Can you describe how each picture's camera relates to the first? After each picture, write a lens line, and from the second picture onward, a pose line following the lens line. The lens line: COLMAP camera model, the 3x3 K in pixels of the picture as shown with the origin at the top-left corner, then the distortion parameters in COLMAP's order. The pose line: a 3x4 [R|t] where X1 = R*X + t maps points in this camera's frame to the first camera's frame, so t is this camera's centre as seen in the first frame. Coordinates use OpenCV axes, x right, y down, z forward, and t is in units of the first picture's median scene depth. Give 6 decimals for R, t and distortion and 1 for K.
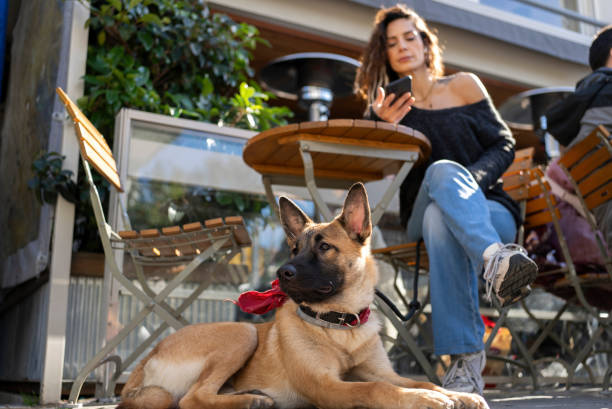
lens RADIAL K [[763.3, 0, 306.0], [0, 763.3, 204.5], [0, 0, 1]] dist [0.026643, 0.018275]
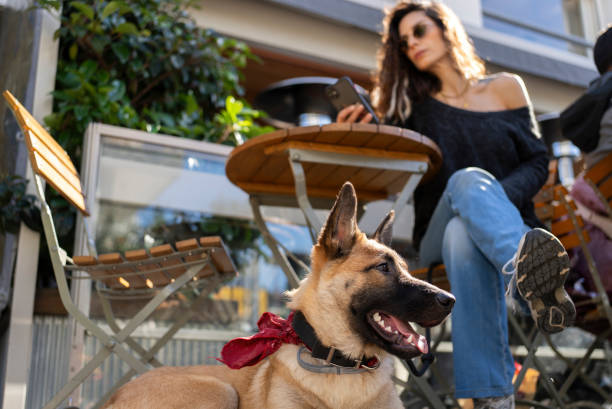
lens RADIAL K [[763.3, 0, 306.0], [0, 763.3, 204.5], [0, 0, 1]] dist [0.026643, 0.018275]
pose [[0.999876, -0.014967, -0.004877, 0.010833], [0.014664, 0.998248, -0.057321, 0.021069], [0.005726, 0.057242, 0.998344, 0.112975]]
